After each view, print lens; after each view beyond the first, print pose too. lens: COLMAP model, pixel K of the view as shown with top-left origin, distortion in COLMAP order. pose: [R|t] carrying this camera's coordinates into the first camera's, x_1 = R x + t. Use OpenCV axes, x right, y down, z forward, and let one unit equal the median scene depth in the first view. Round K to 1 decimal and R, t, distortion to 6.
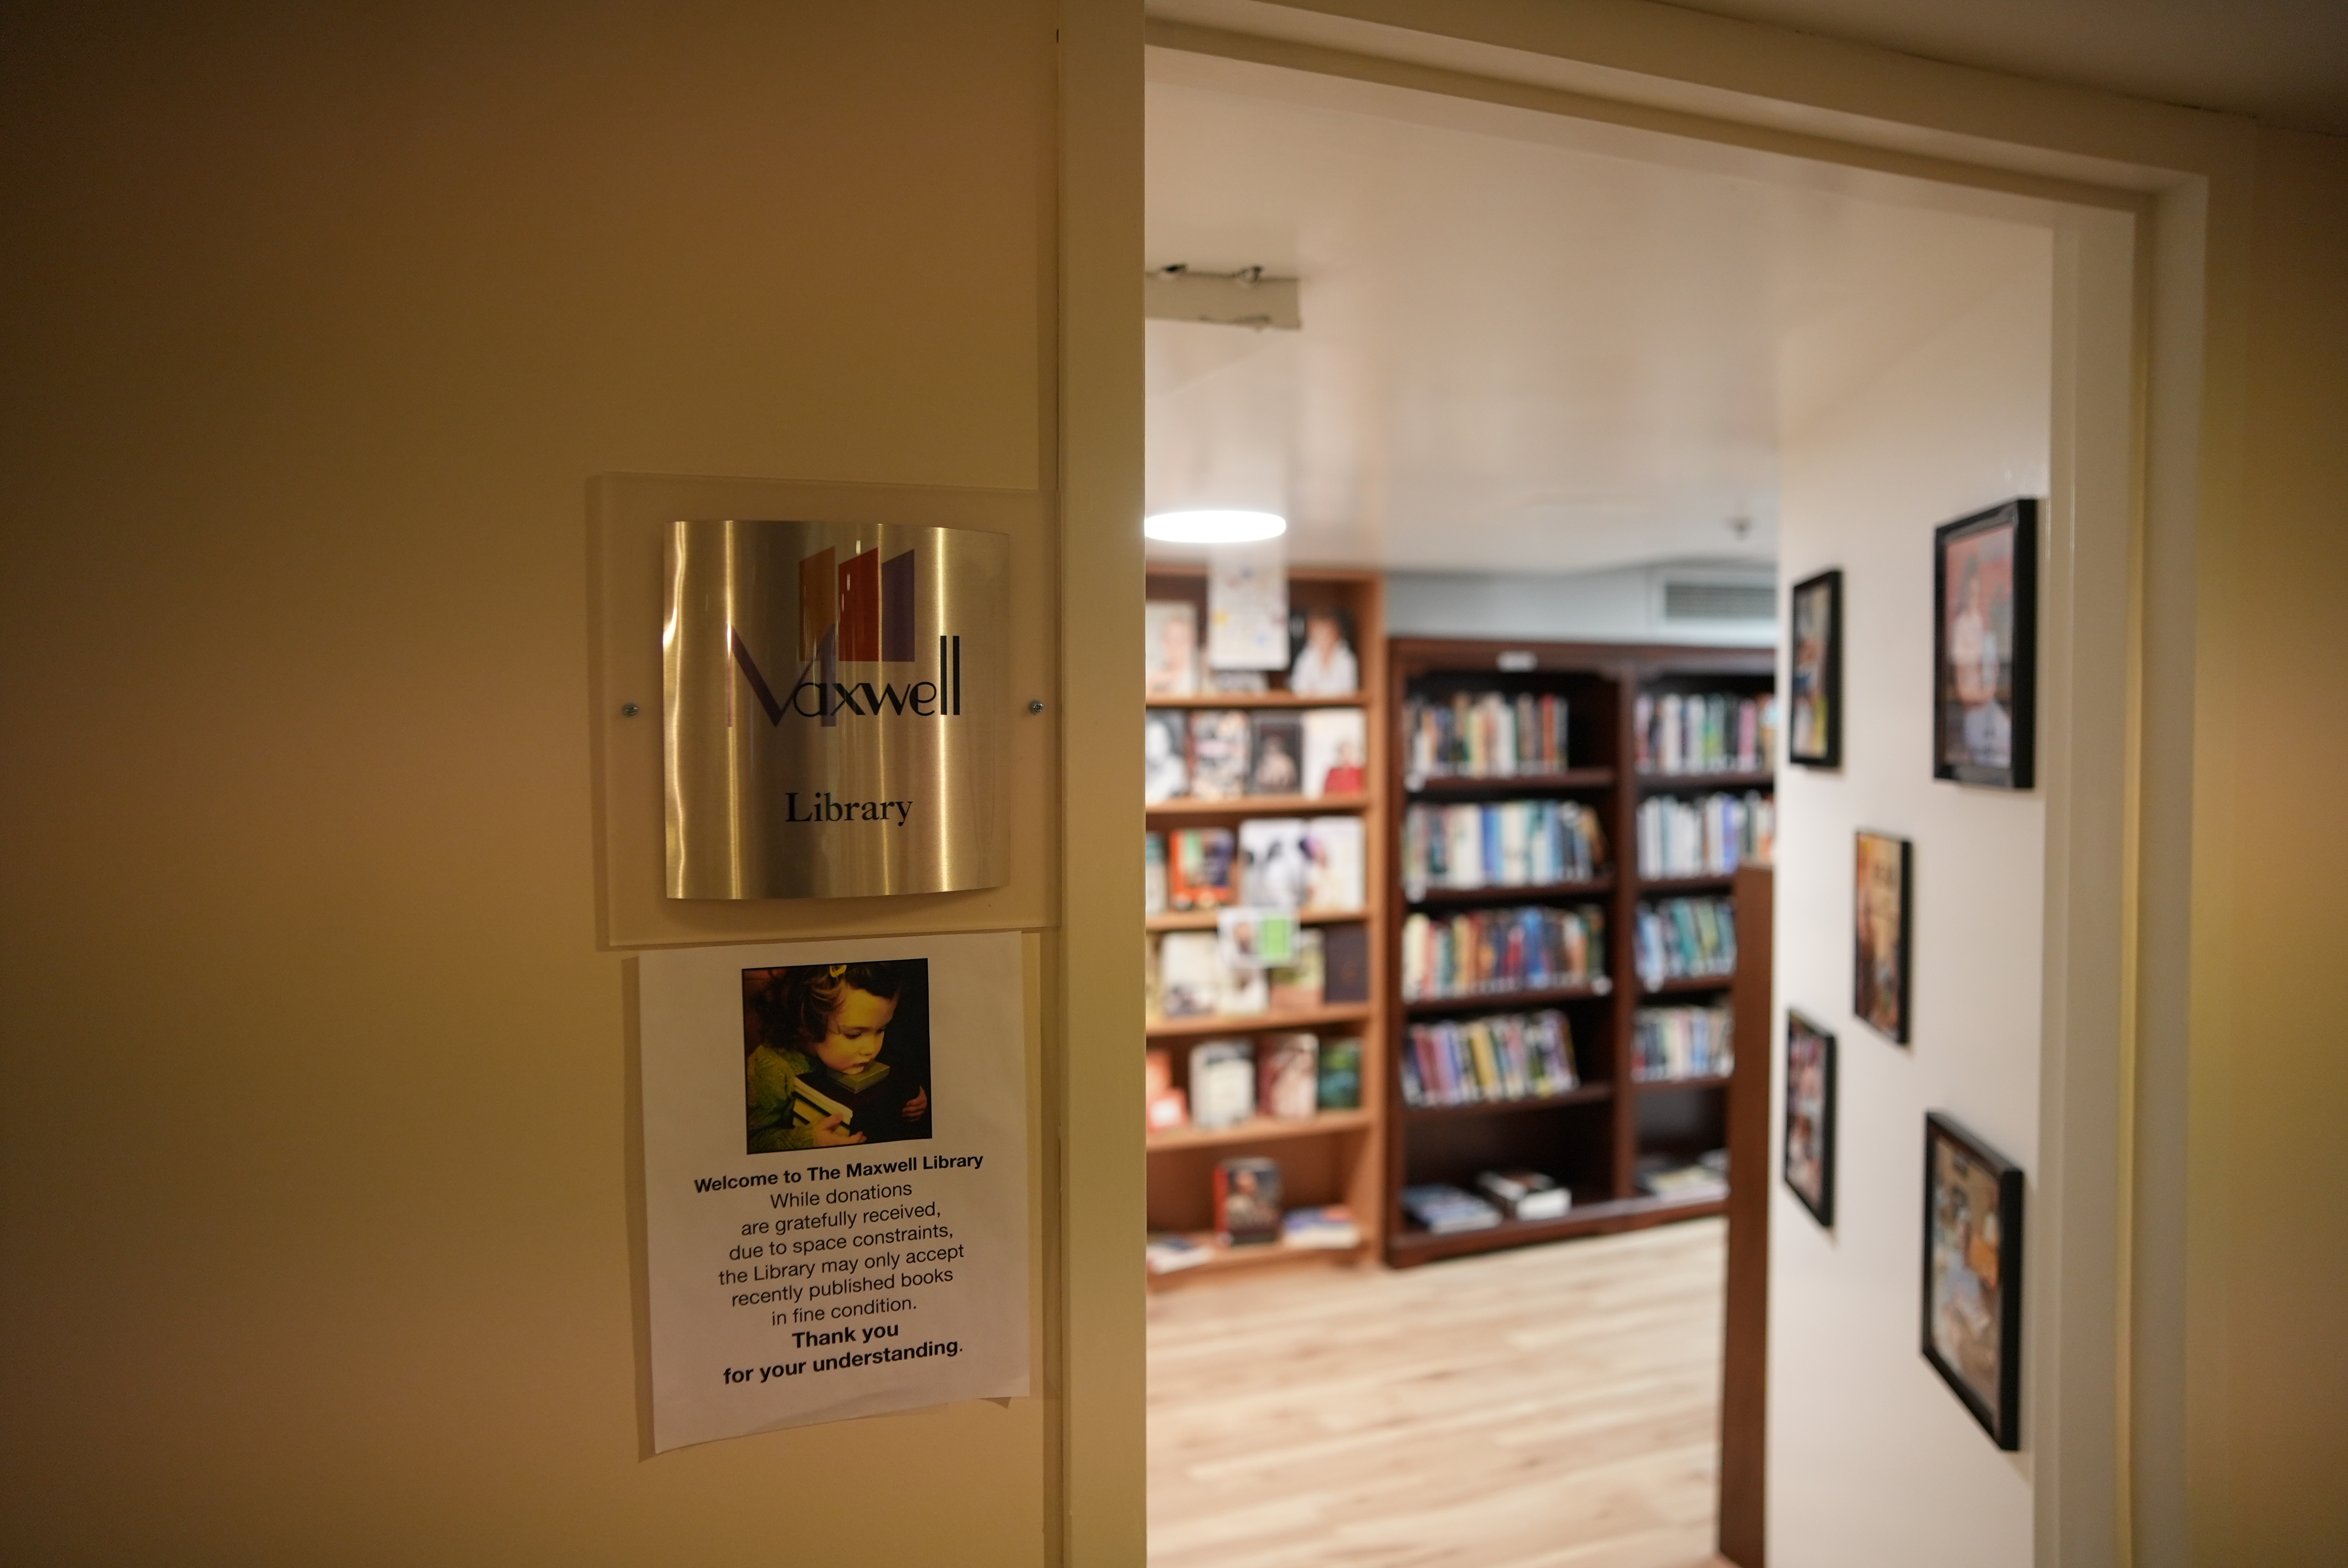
lens RADIAL K [[1597.6, 0, 1185.0], [0, 1597.6, 796.5], [0, 0, 1]] dist [-0.113563, 0.125158]
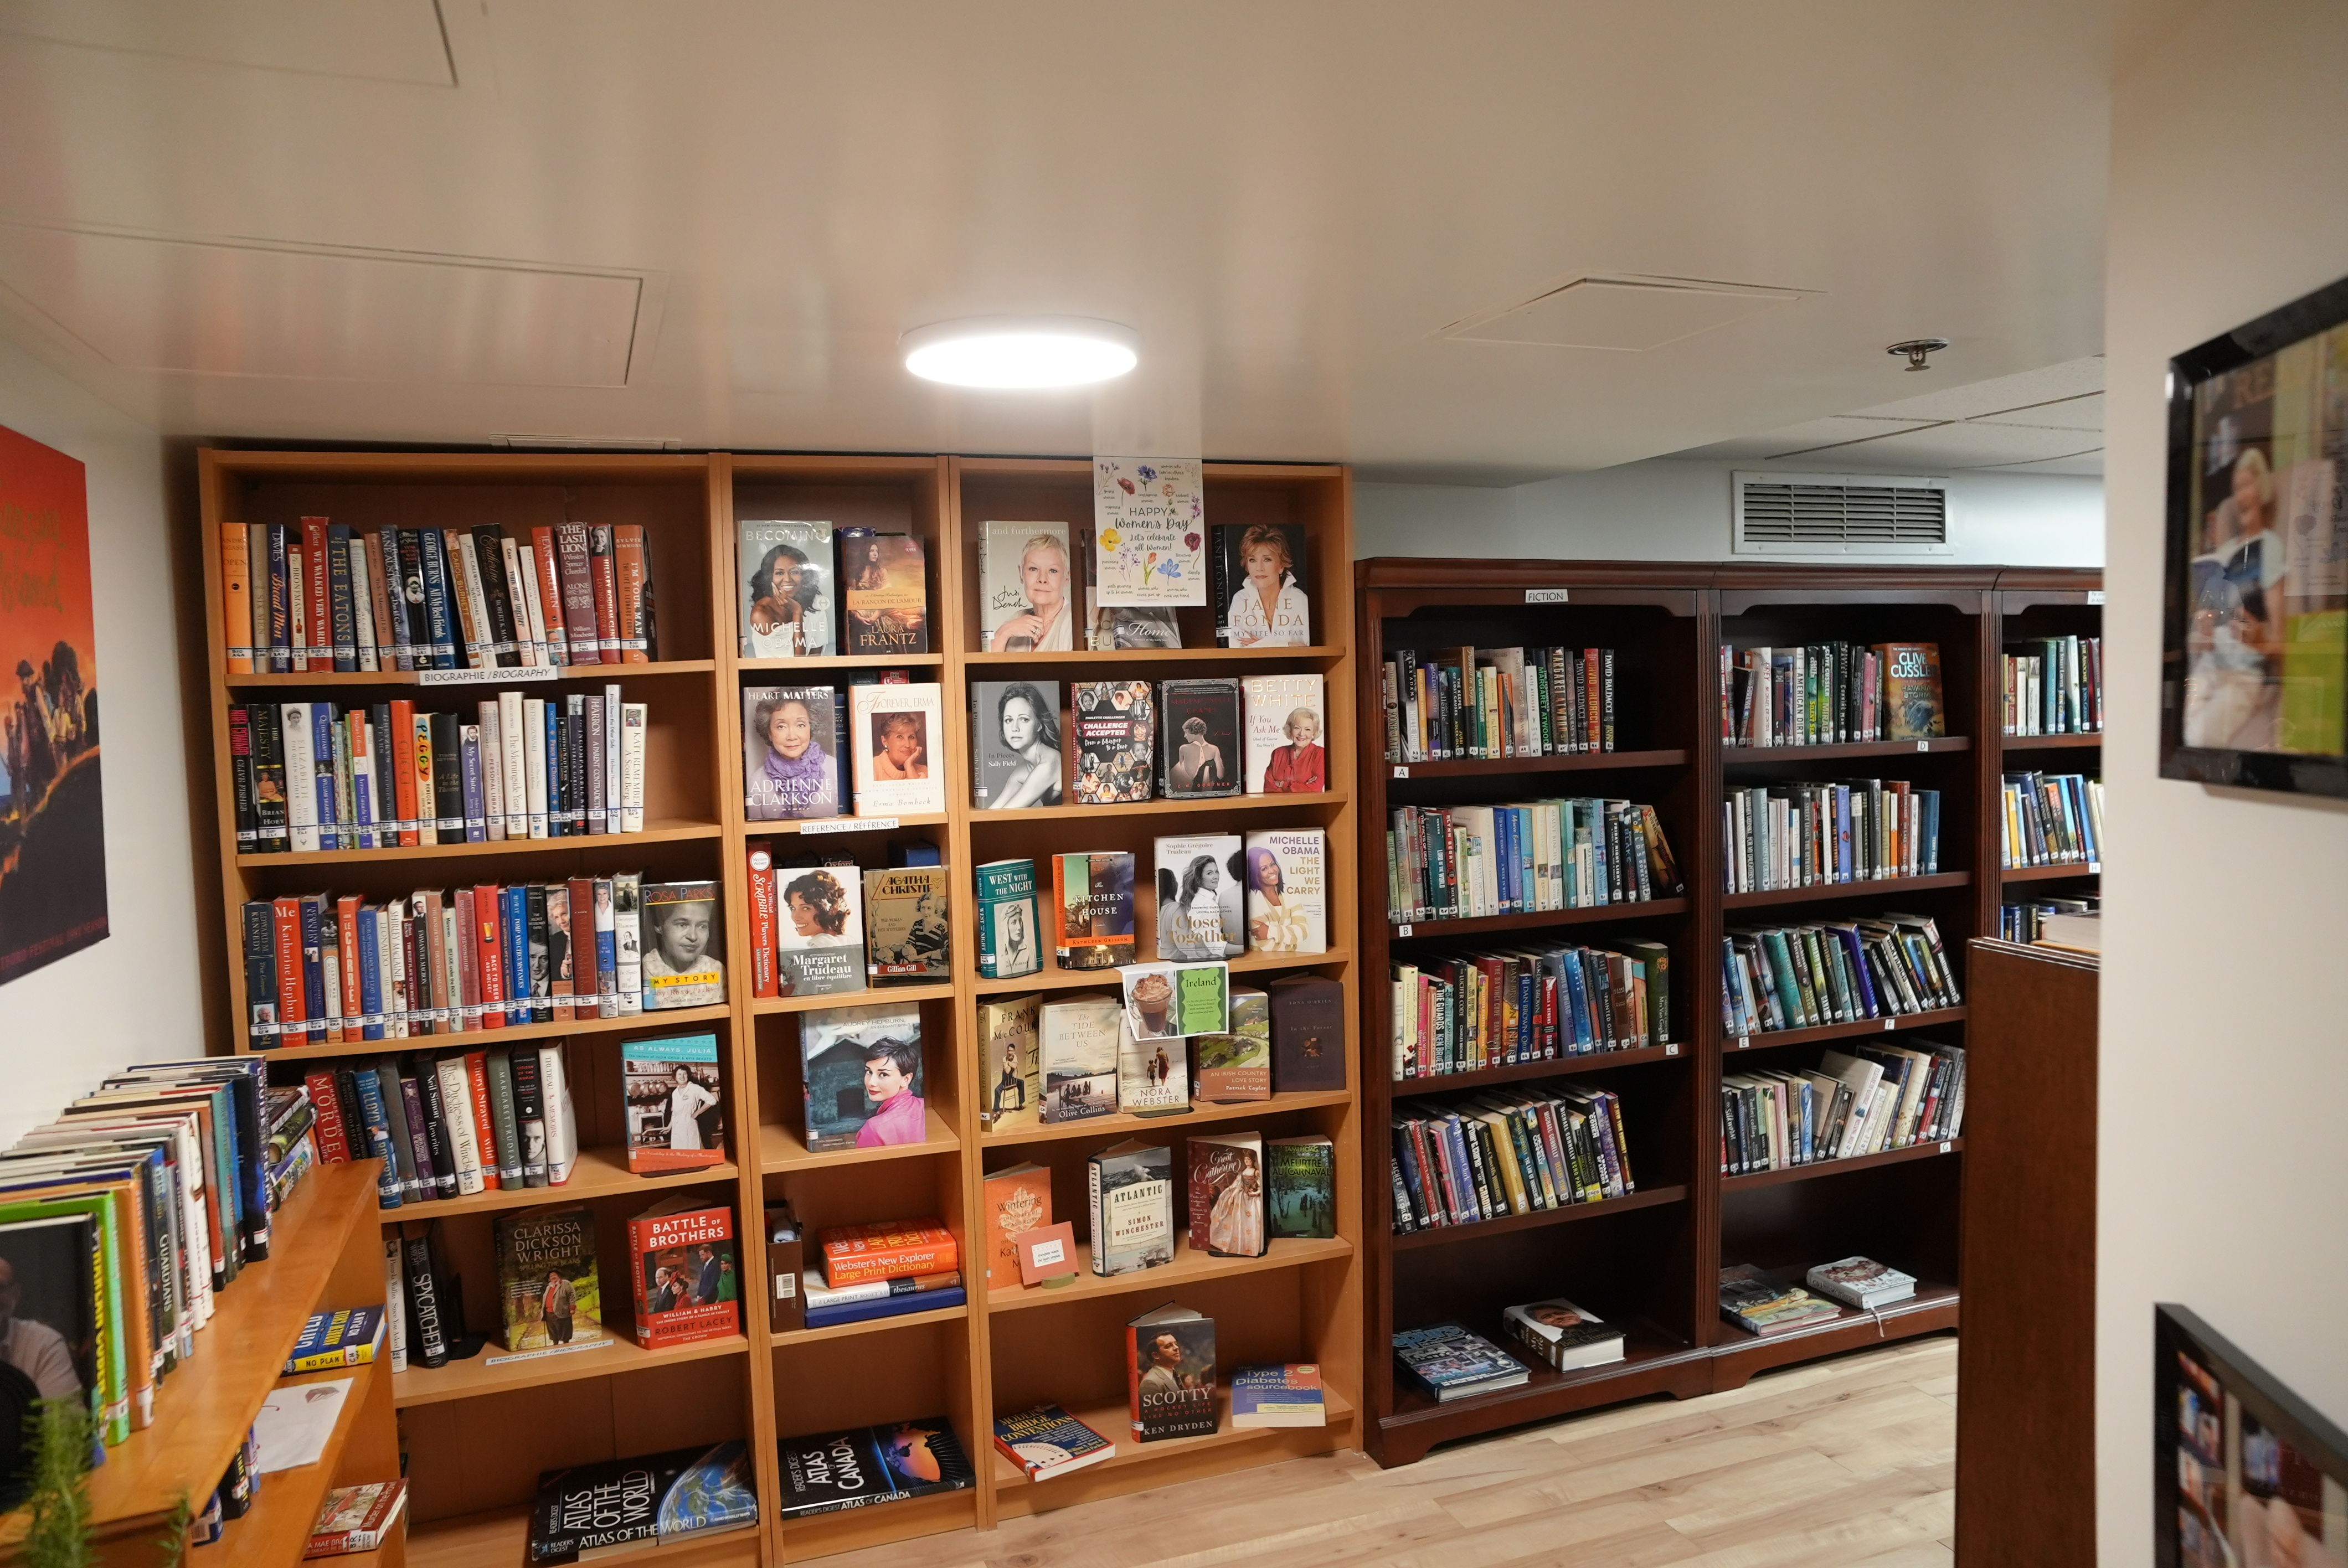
lens RADIAL K [[1597.6, 0, 1185.0], [0, 1597.6, 796.5], [0, 0, 1]] dist [-0.113563, 0.125158]
pose [[0.999567, -0.018208, -0.023126, 0.065031], [0.018635, 0.999657, 0.018378, -0.012648], [0.022784, -0.018801, 0.999564, 0.298784]]
